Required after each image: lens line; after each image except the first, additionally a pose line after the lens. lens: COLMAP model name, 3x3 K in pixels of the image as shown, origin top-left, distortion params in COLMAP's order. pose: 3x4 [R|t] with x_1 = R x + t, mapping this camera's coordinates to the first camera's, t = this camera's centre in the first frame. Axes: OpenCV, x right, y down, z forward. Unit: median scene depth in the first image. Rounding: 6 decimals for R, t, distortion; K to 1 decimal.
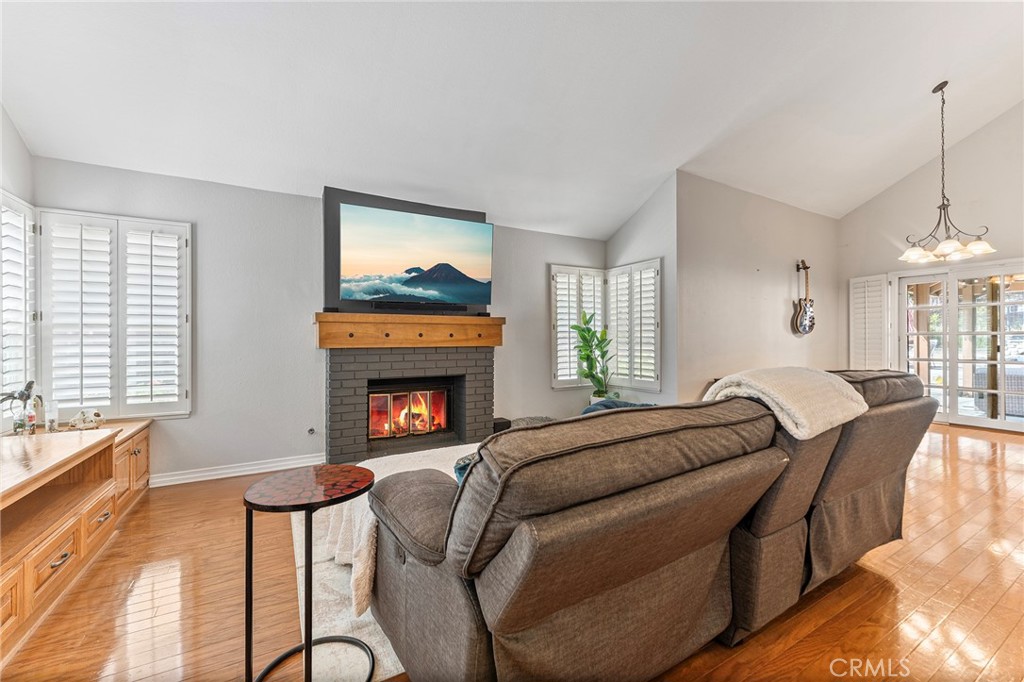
lens RADIAL K [[416.1, 0, 512.0], [0, 416.1, 342.8], [0, 0, 1]] dist [0.001785, 0.000585]
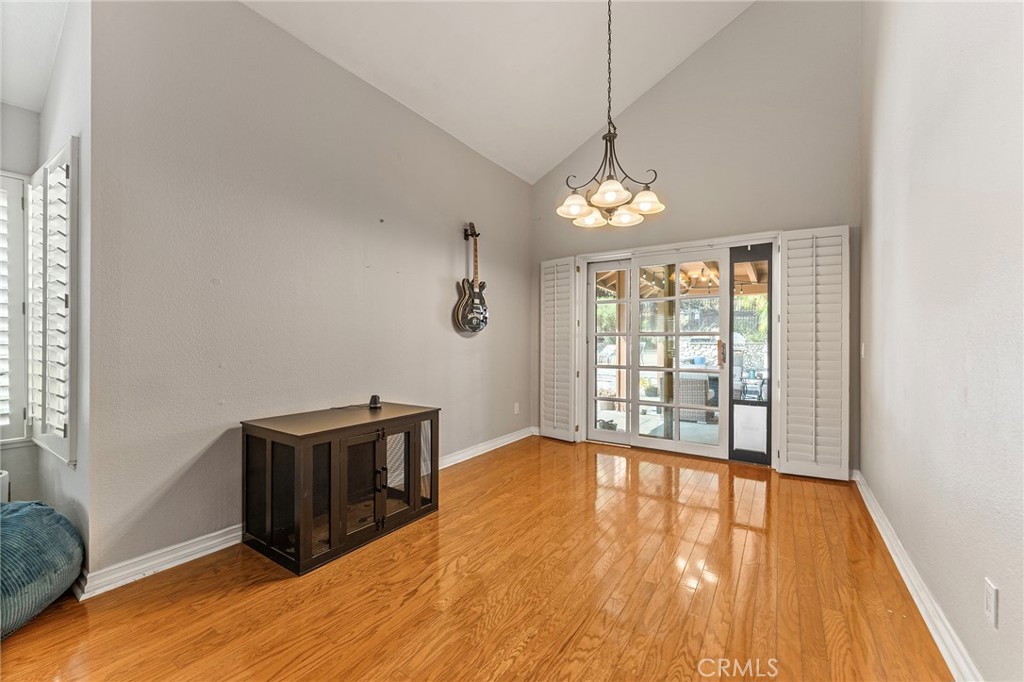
lens RADIAL K [[416.1, 0, 515.0], [0, 416.1, 340.3], [0, 0, 1]] dist [0.001785, 0.000585]
pose [[0.889396, 0.006489, 0.457091, 0.460041], [-0.005907, 0.999979, -0.002703, -0.006560], [-0.457099, -0.000296, 0.889416, 0.371462]]
